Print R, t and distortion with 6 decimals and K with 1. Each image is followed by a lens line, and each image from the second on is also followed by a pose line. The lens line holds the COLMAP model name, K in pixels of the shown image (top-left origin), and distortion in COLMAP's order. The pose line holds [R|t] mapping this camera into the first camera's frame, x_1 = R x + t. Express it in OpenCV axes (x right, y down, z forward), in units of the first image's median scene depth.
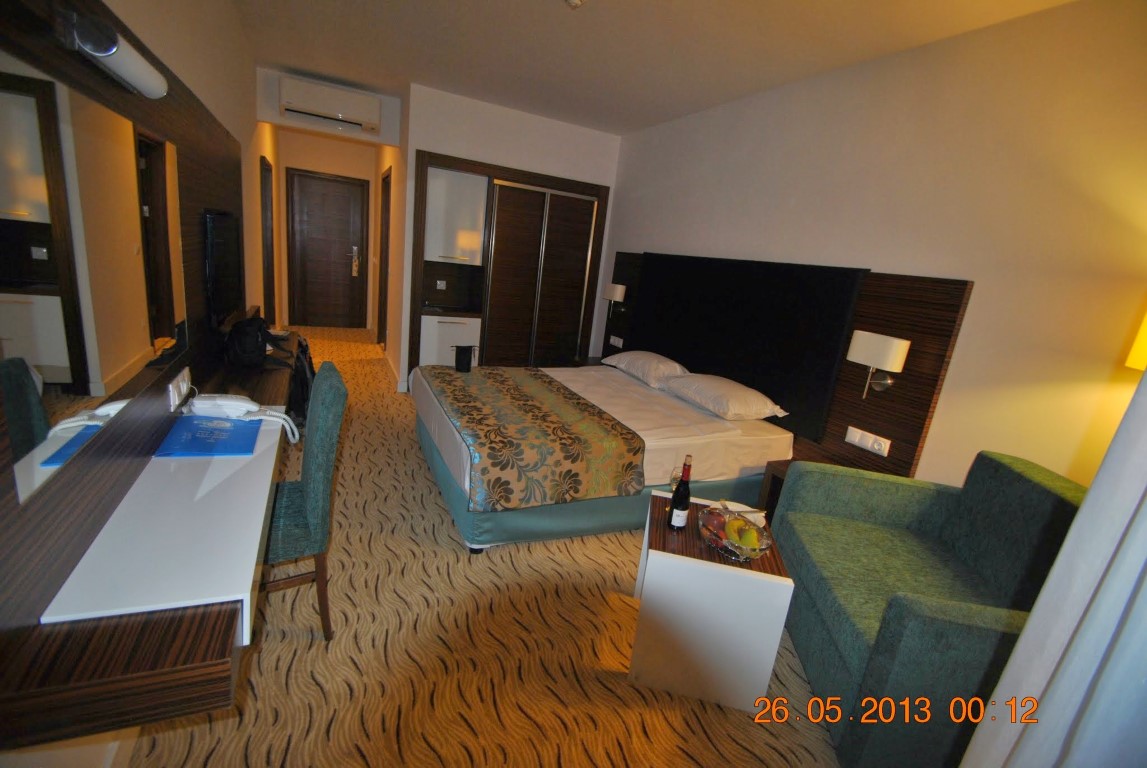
lens RADIAL K [[498.6, 0, 576.6], [0, 498.6, 385.7], [0, 0, 1]] dist [0.004648, -0.010026]
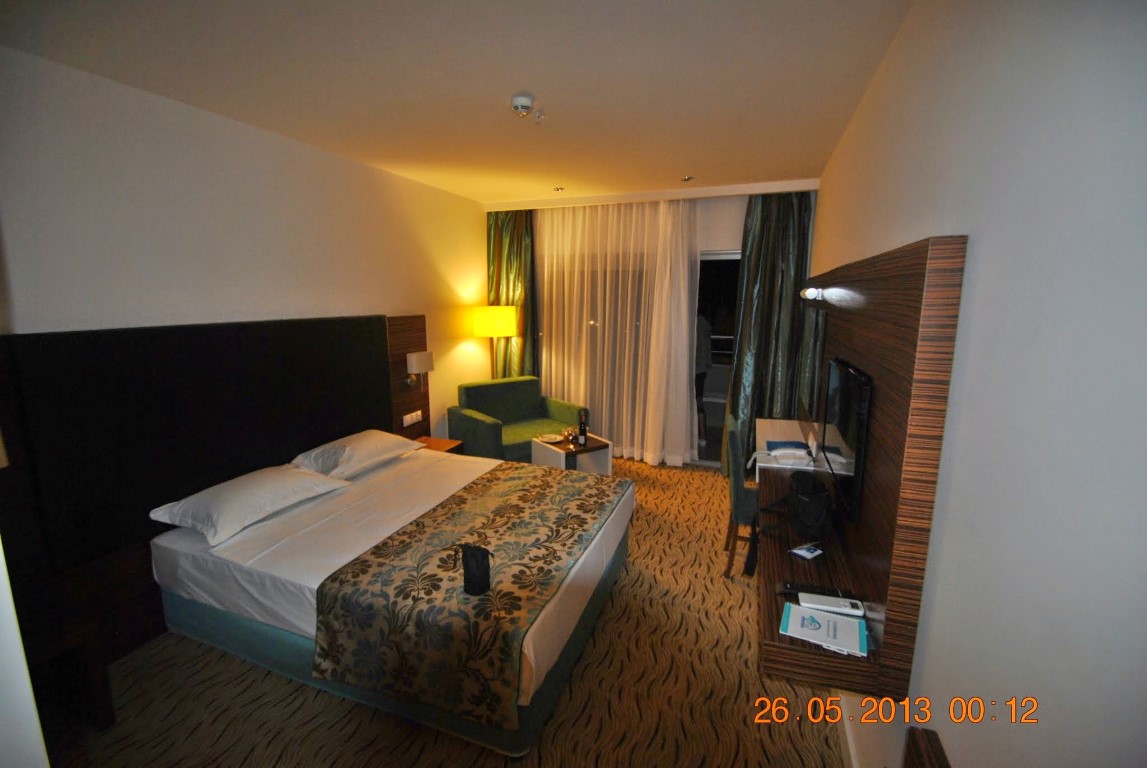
lens RADIAL K [[498.6, 0, 570.6], [0, 498.6, 382.9], [0, 0, 1]] dist [0.004648, -0.010026]
pose [[-0.692364, -0.239175, 0.680755, -0.798483], [0.092802, 0.906111, 0.412735, -0.584436], [-0.715555, 0.348939, -0.605163, 1.524383]]
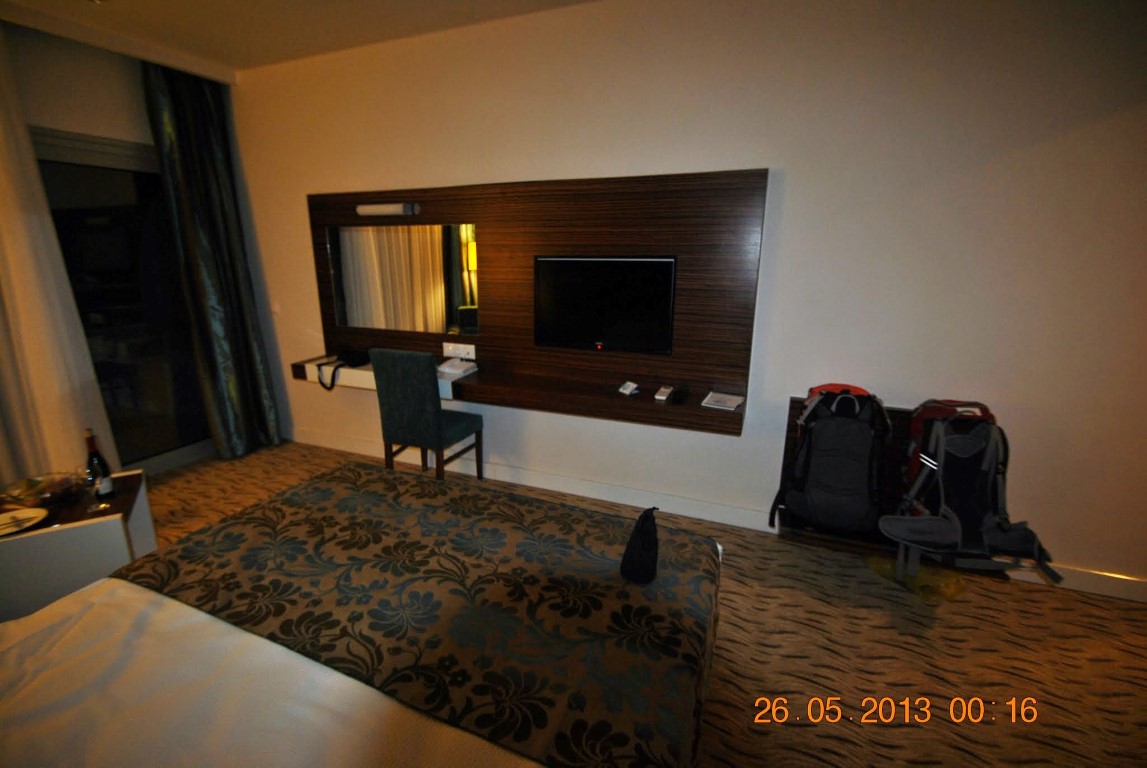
lens RADIAL K [[498.6, 0, 563.1], [0, 498.6, 379.7], [0, 0, 1]] dist [0.004648, -0.010026]
pose [[-0.750399, 0.052639, -0.658885, 0.100413], [-0.242195, 0.905599, 0.348184, -0.383937], [0.615014, 0.420856, -0.666812, 1.505222]]
